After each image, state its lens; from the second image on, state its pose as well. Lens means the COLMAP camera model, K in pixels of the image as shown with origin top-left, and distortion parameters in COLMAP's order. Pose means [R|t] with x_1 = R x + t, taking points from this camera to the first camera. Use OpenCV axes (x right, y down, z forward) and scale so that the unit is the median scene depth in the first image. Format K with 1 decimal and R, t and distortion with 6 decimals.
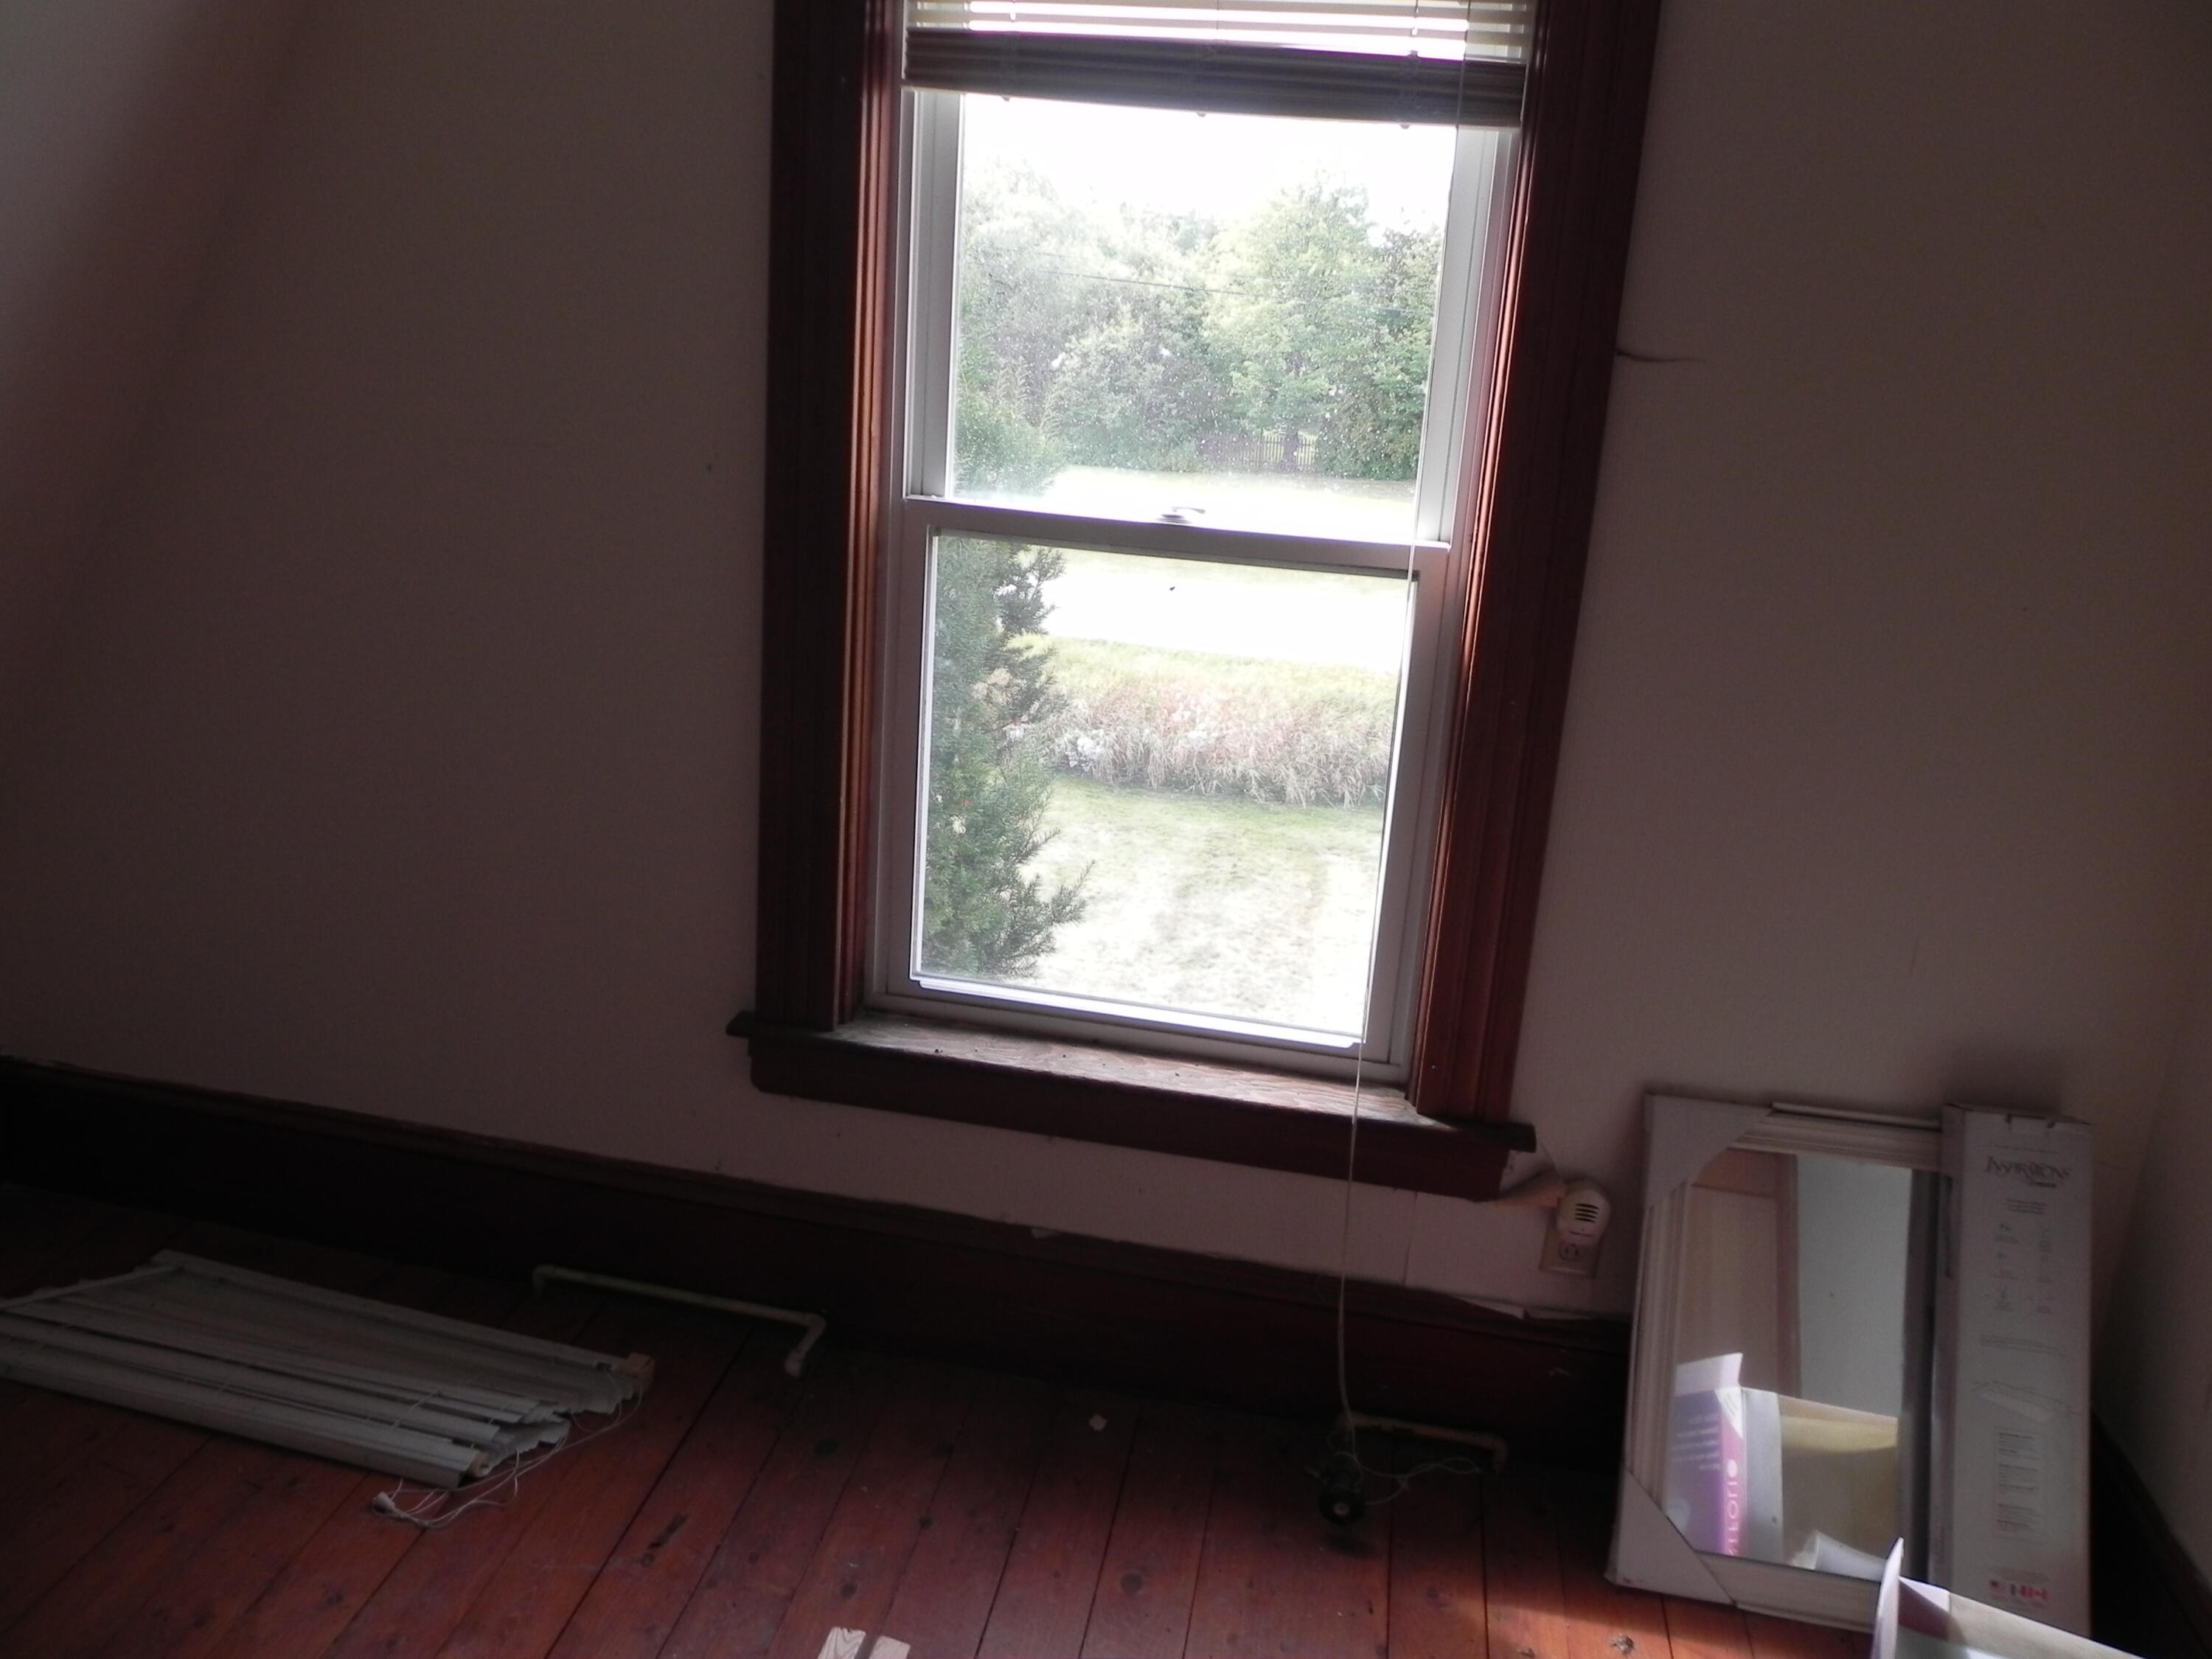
lens RADIAL K [[1685.5, 0, 1099.3], [0, 1685.5, 744.3], [0, 0, 1]] dist [0.001592, 0.004266]
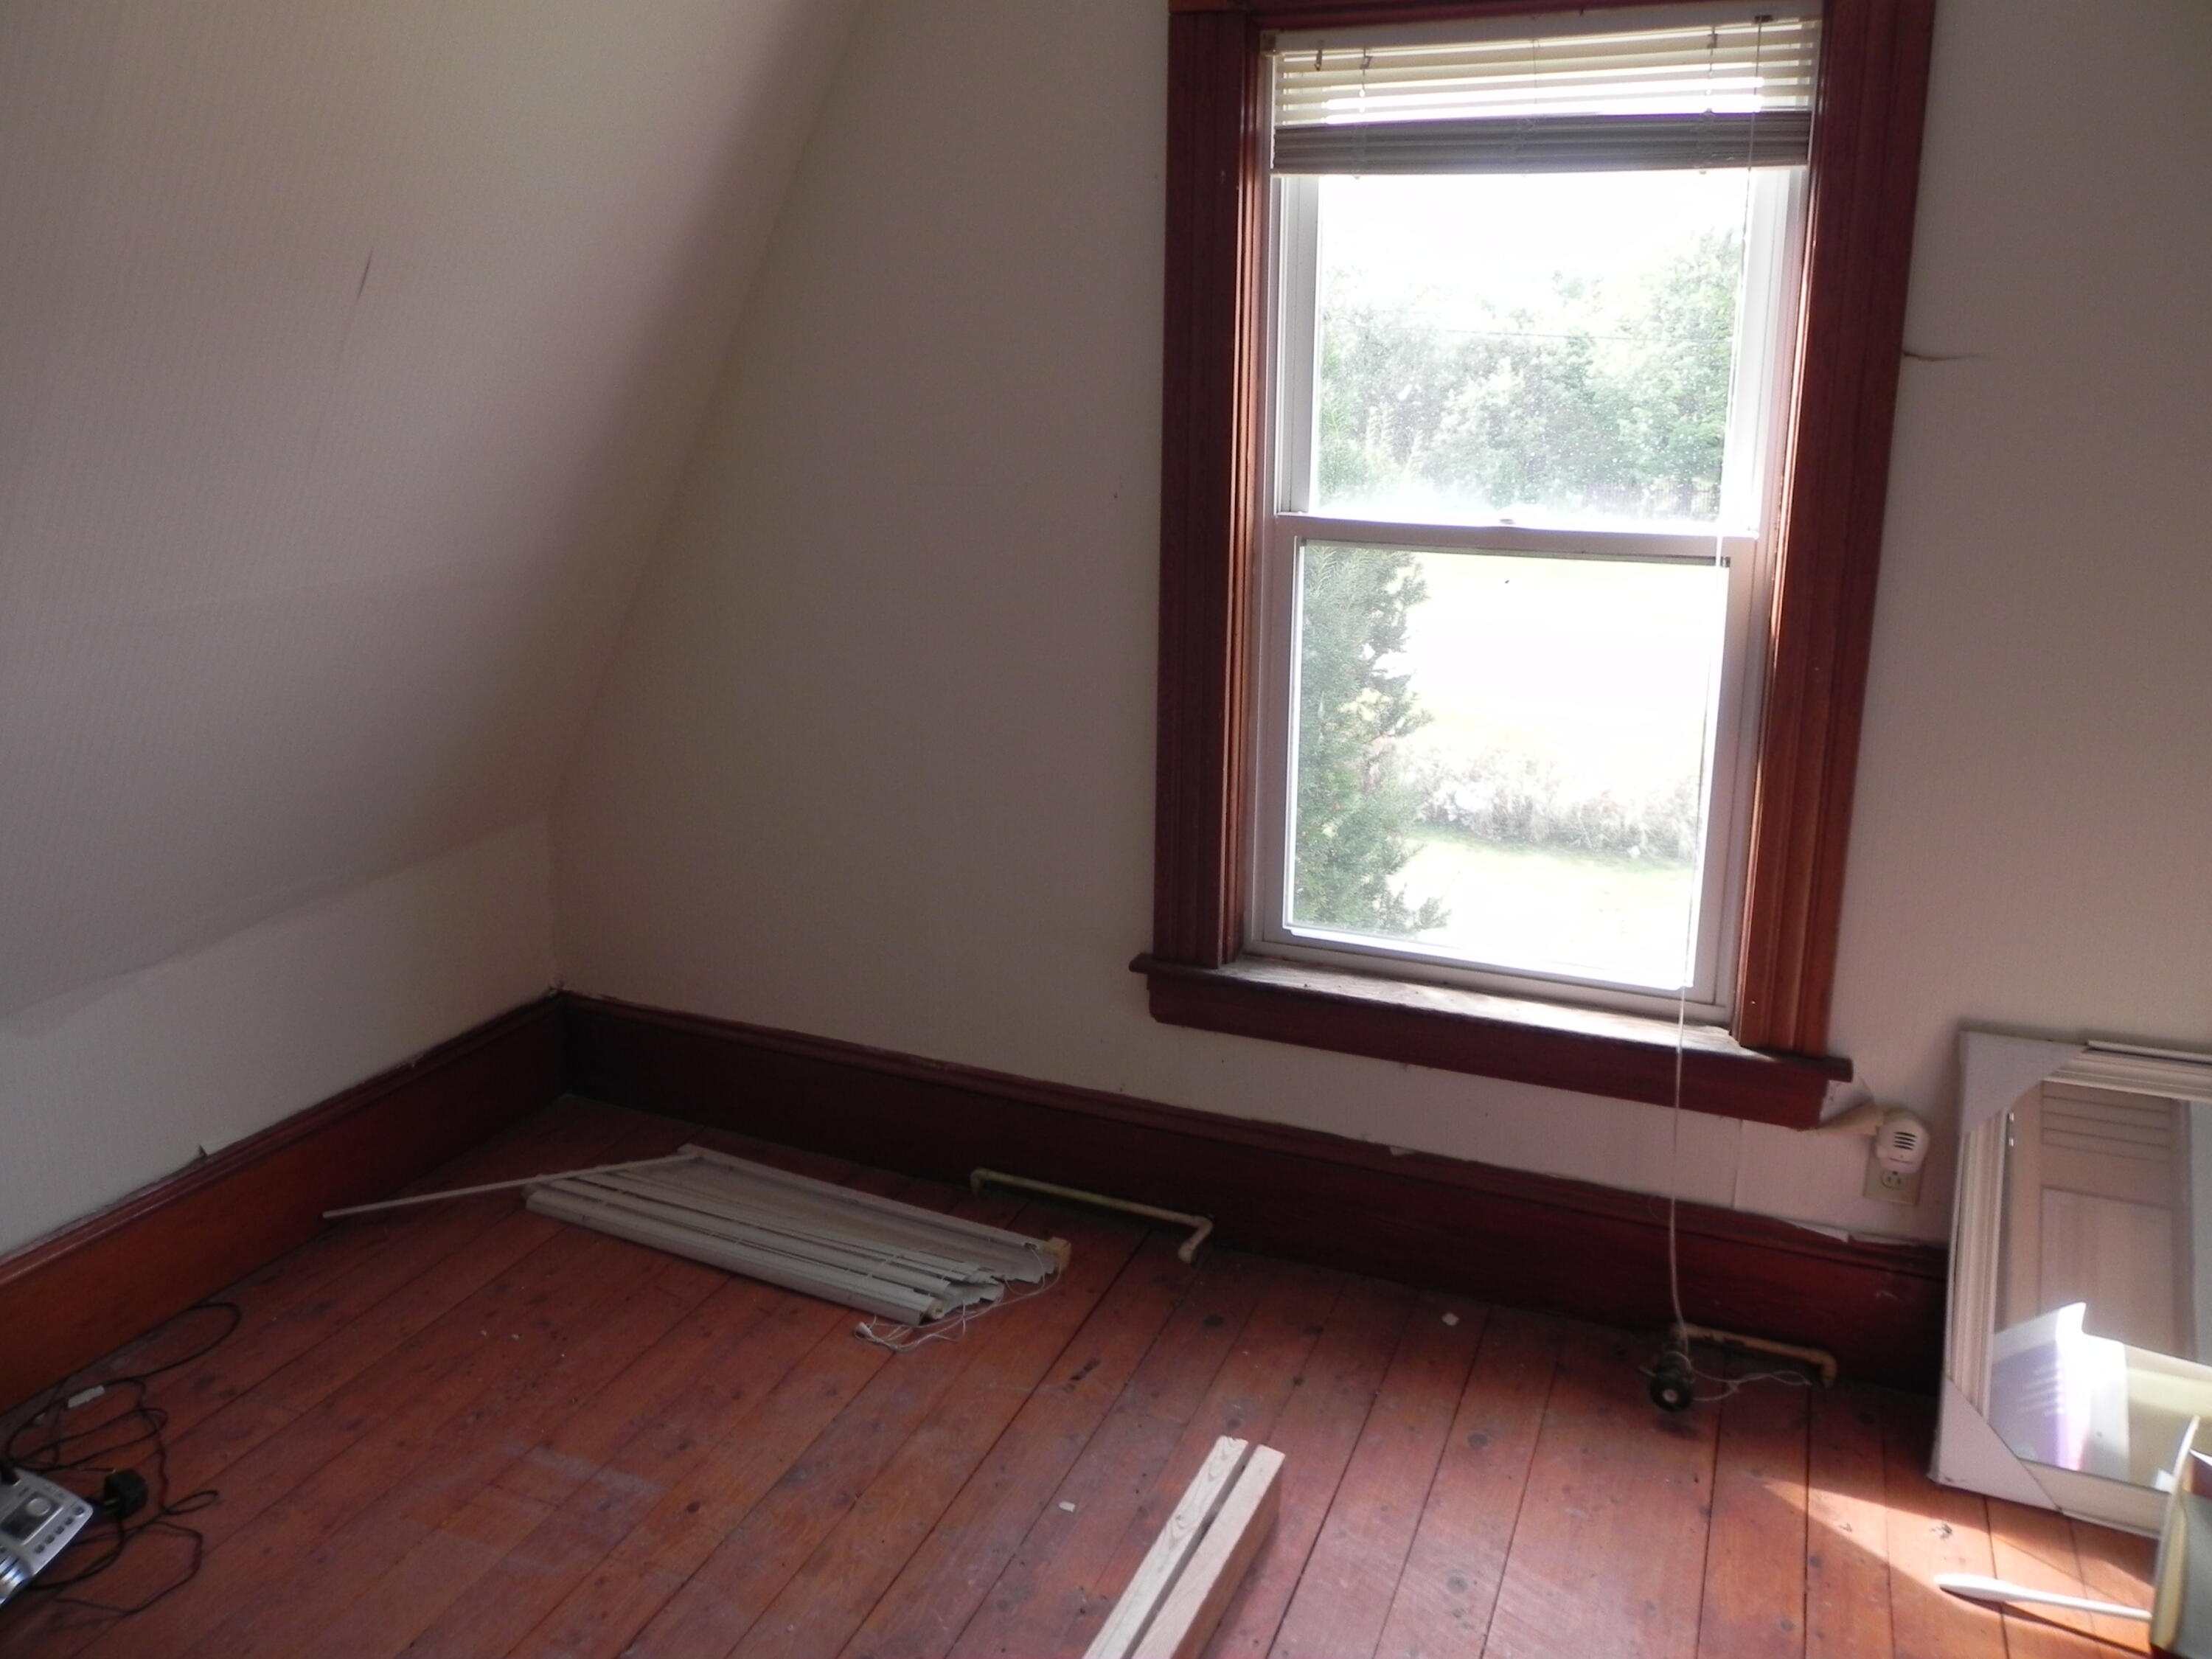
lens RADIAL K [[1685.5, 0, 1099.3], [0, 1685.5, 744.3], [0, 0, 1]] dist [0.001592, 0.004266]
pose [[0.975081, -0.010504, -0.221598, 0.025043], [0.002216, 0.999290, -0.037616, 0.059577], [0.221836, 0.036187, 0.974412, -0.179092]]
